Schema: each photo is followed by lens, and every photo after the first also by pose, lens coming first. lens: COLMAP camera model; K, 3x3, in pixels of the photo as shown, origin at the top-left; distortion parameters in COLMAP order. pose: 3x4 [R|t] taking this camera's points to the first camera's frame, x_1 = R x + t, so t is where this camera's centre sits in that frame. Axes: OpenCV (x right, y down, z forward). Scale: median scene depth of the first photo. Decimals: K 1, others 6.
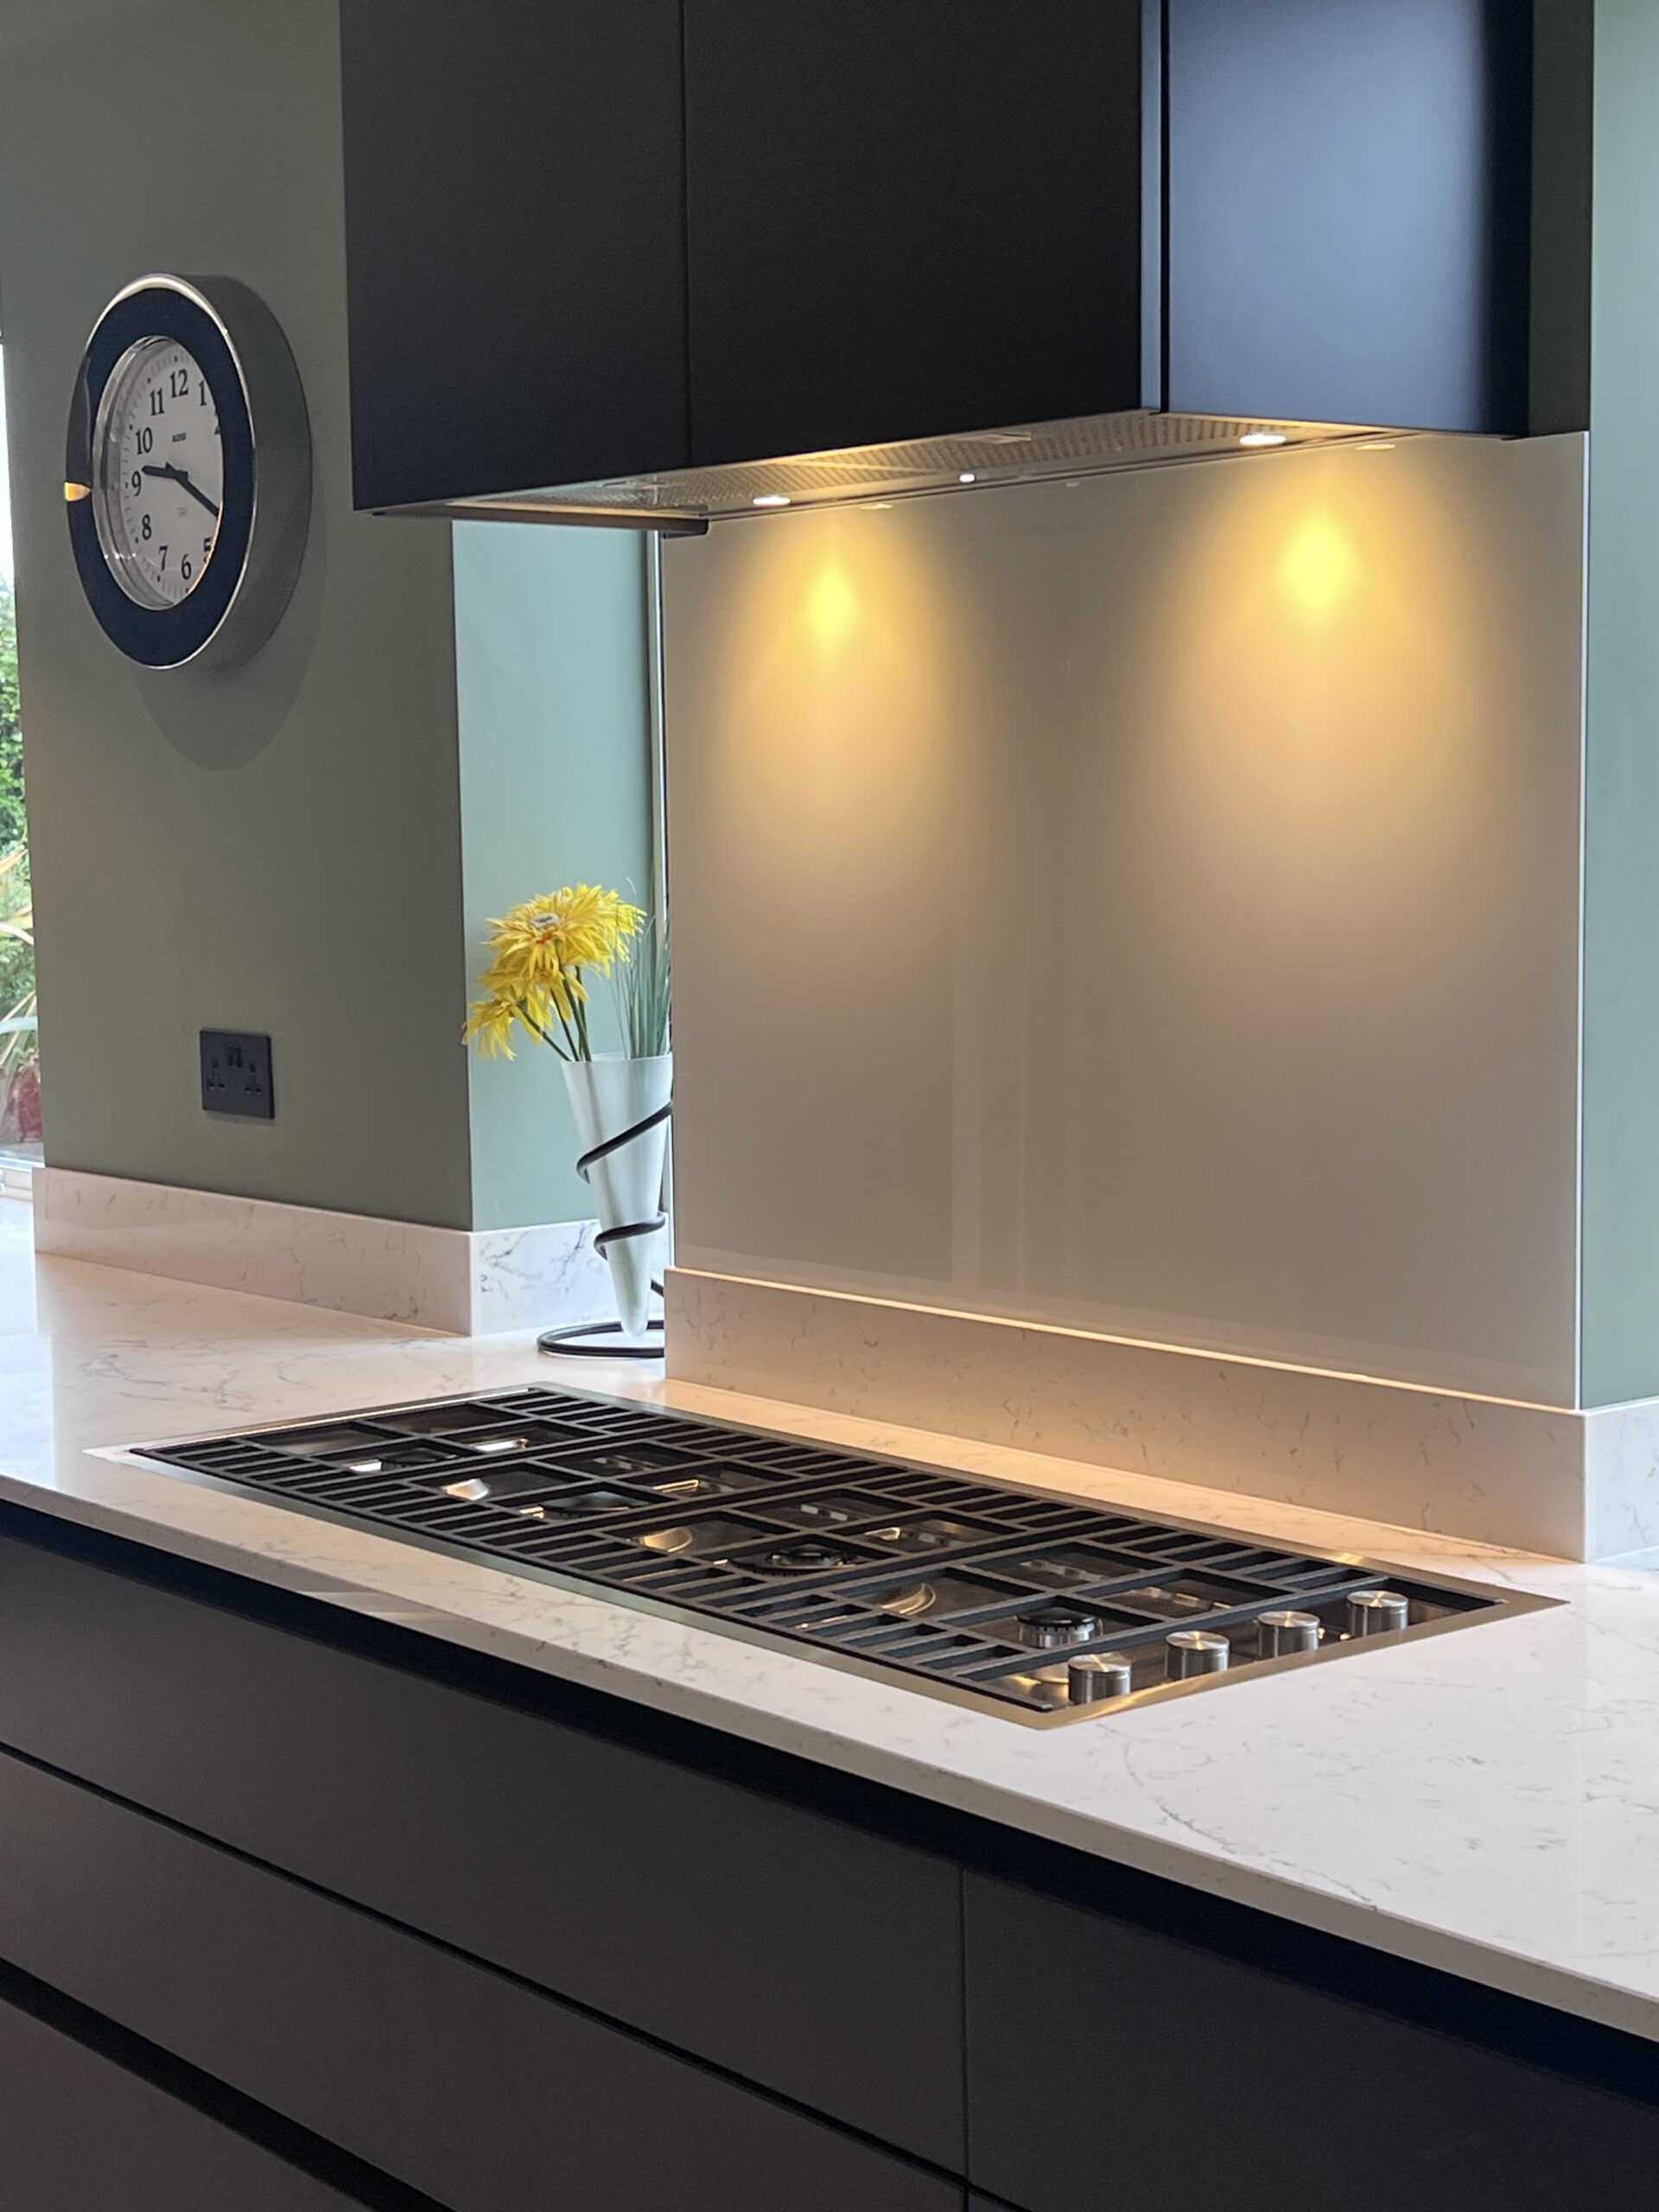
lens RADIAL K [[3470.0, 0, 829.5], [0, 3470.0, 1106.0], [0, 0, 1]] dist [0.178363, 0.011224]
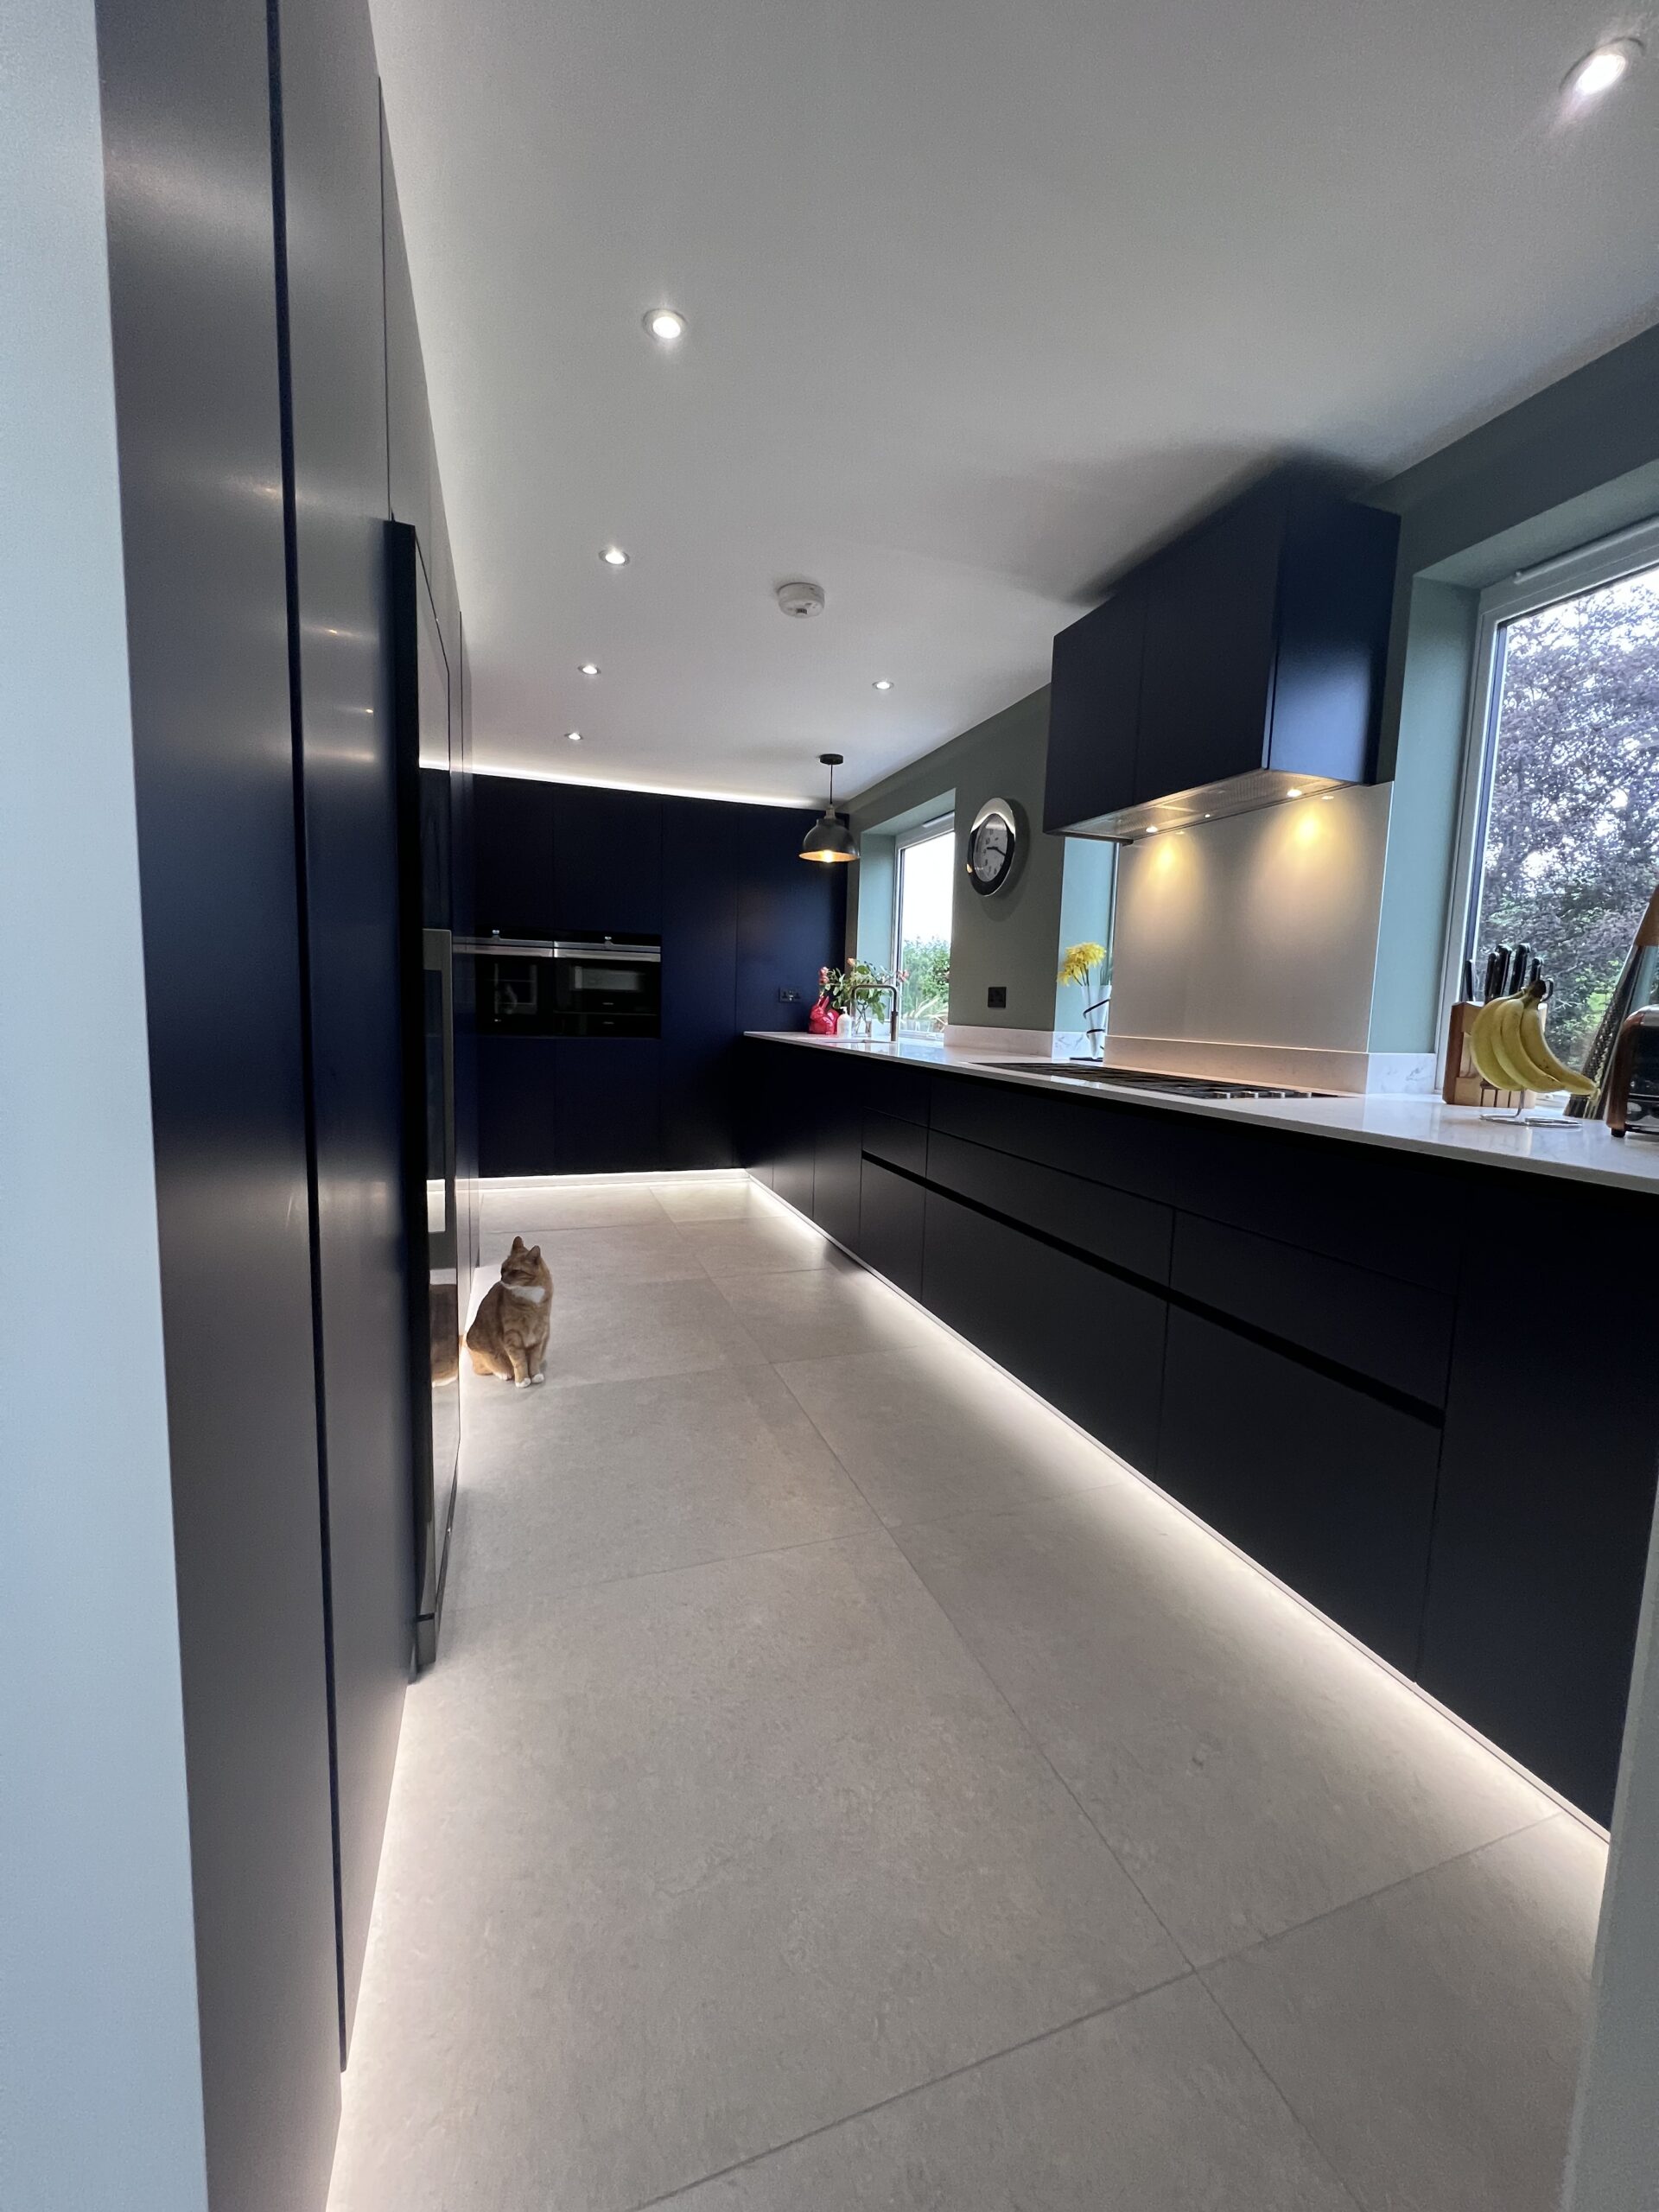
lens RADIAL K [[884.4, 0, 835.6], [0, 884.4, 1098.6], [0, 0, 1]] dist [-0.001130, 0.000227]
pose [[0.942465, 0.077799, -0.325126, -0.004888], [-0.073123, 0.996968, 0.026596, 0.128637], [0.326210, -0.001291, 0.945296, -0.043823]]
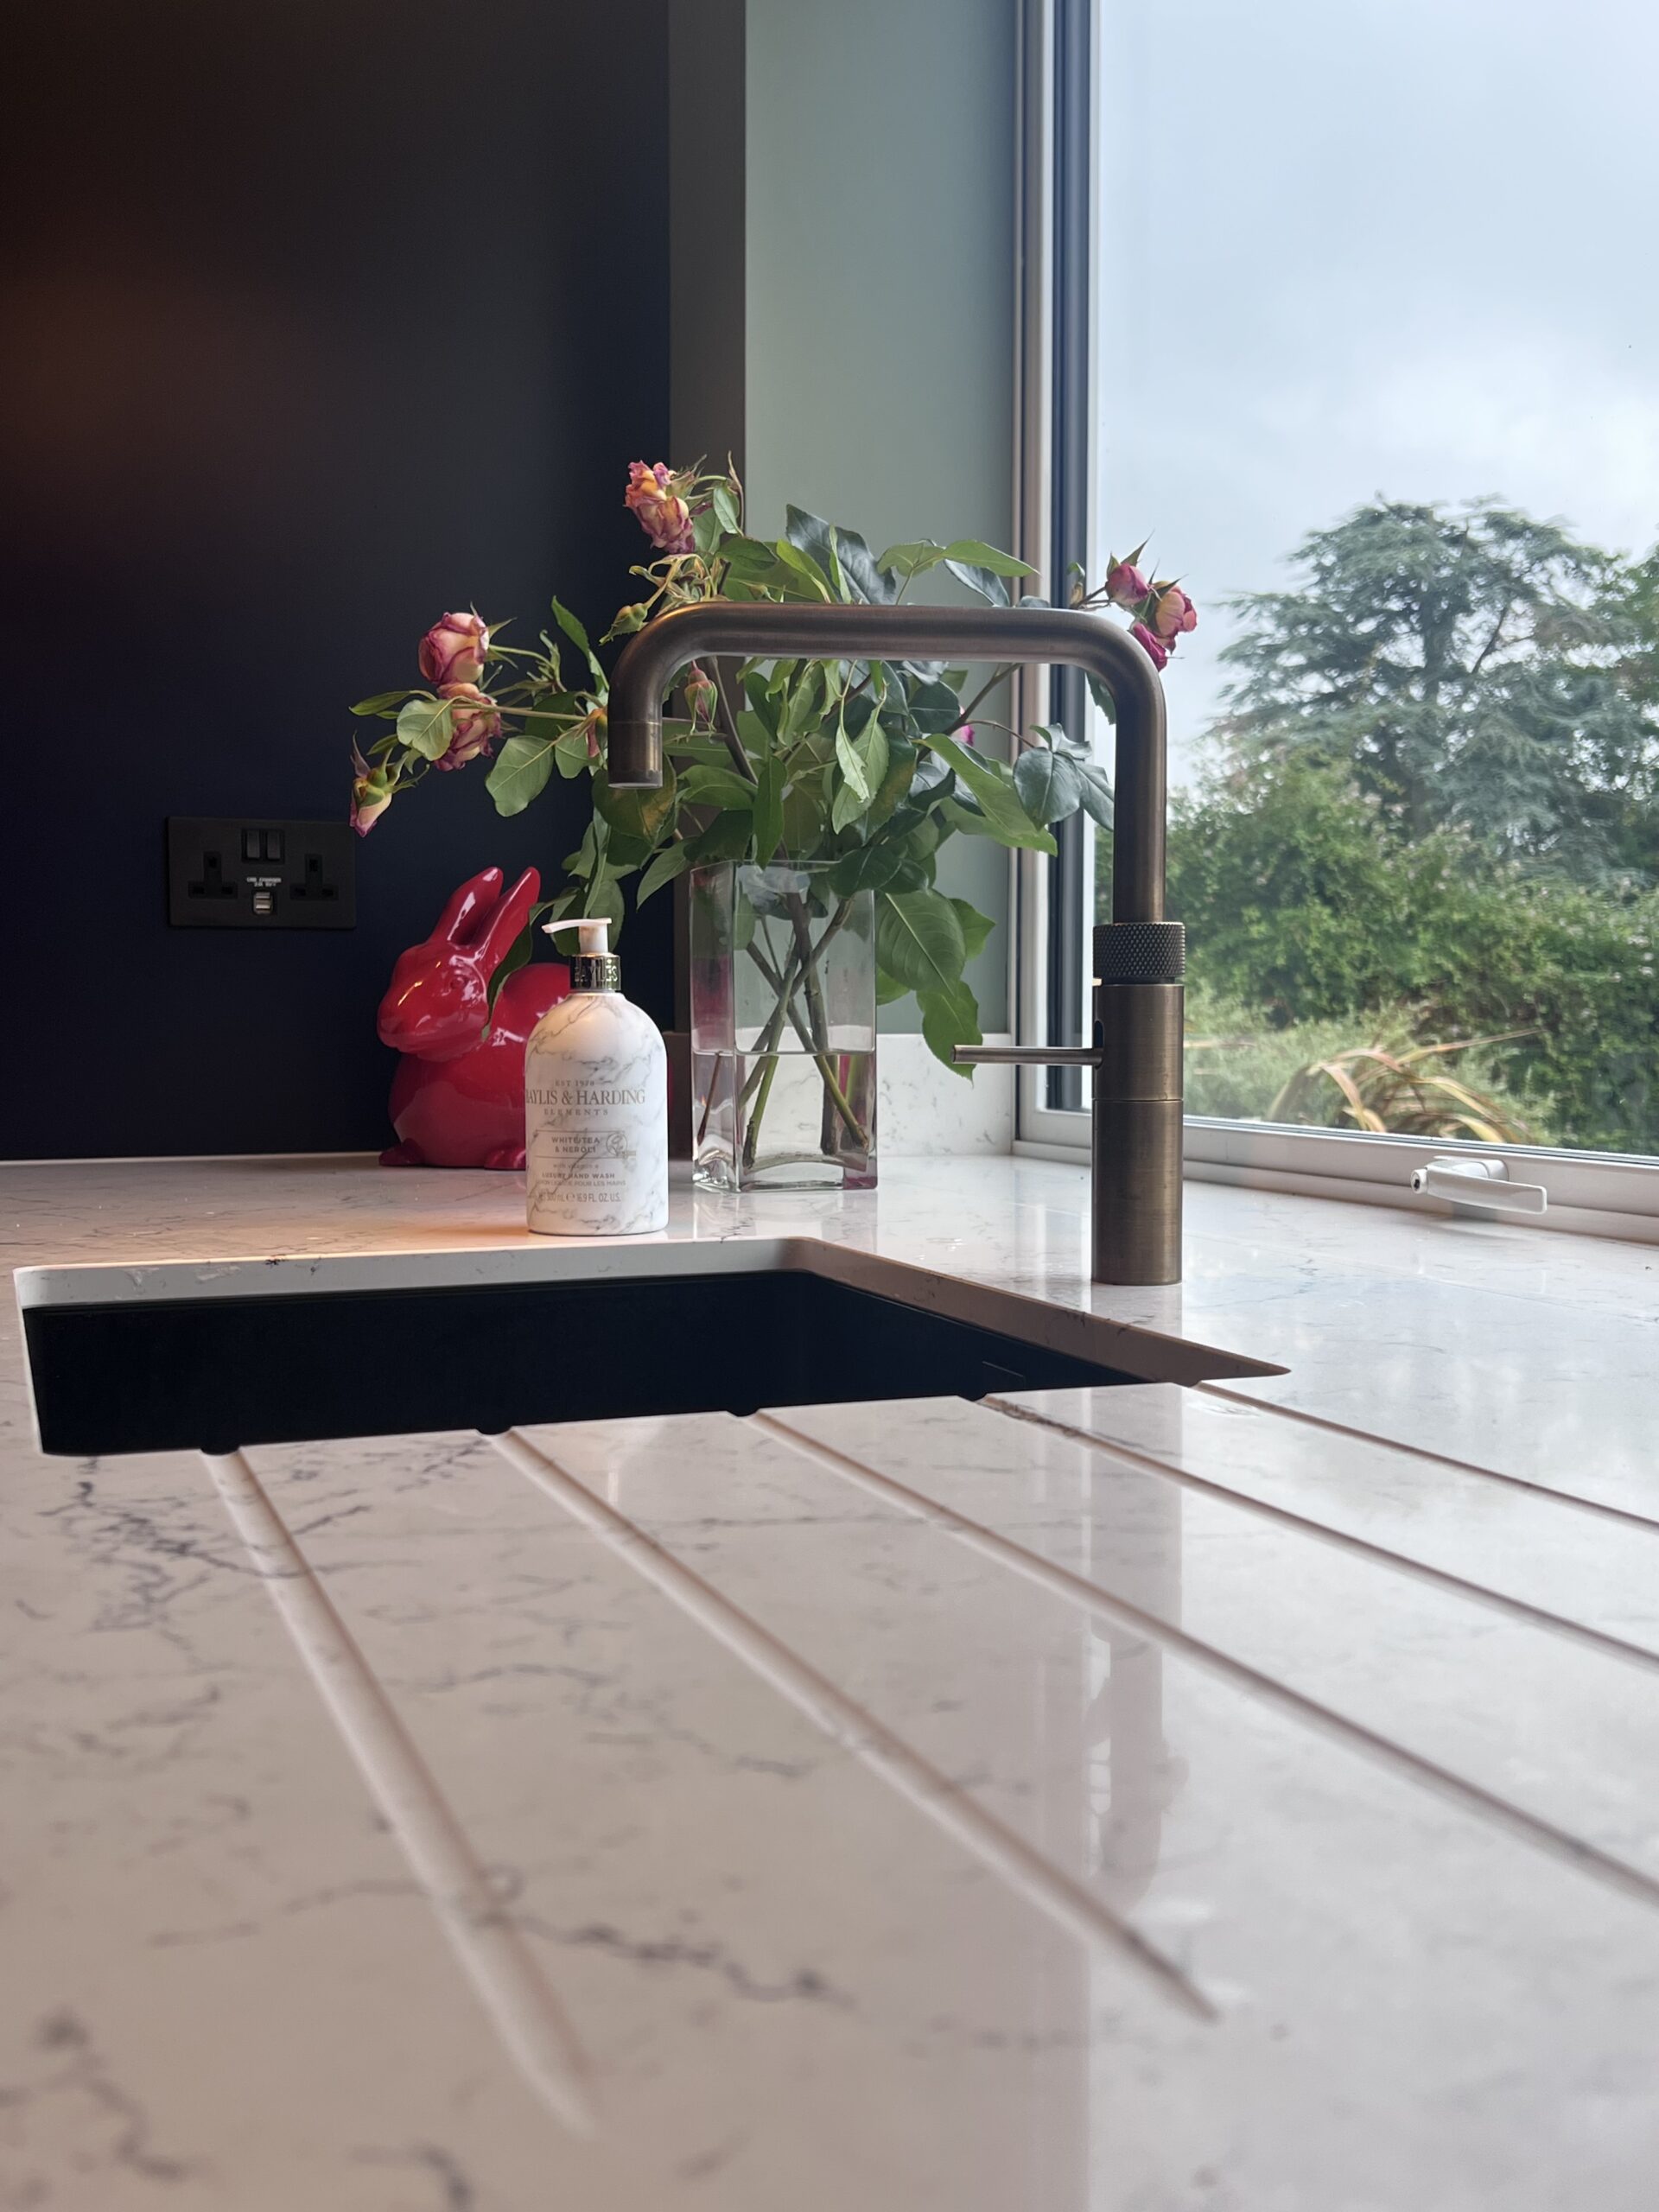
lens RADIAL K [[2266.5, 0, 829.5], [0, 2266.5, 1106.0], [0, 0, 1]] dist [-0.001759, -0.000788]
pose [[0.946553, 0.029096, -0.321234, -0.385361], [-0.043544, 0.998333, -0.037884, 0.043803], [0.319596, 0.049847, 0.946242, 1.220325]]
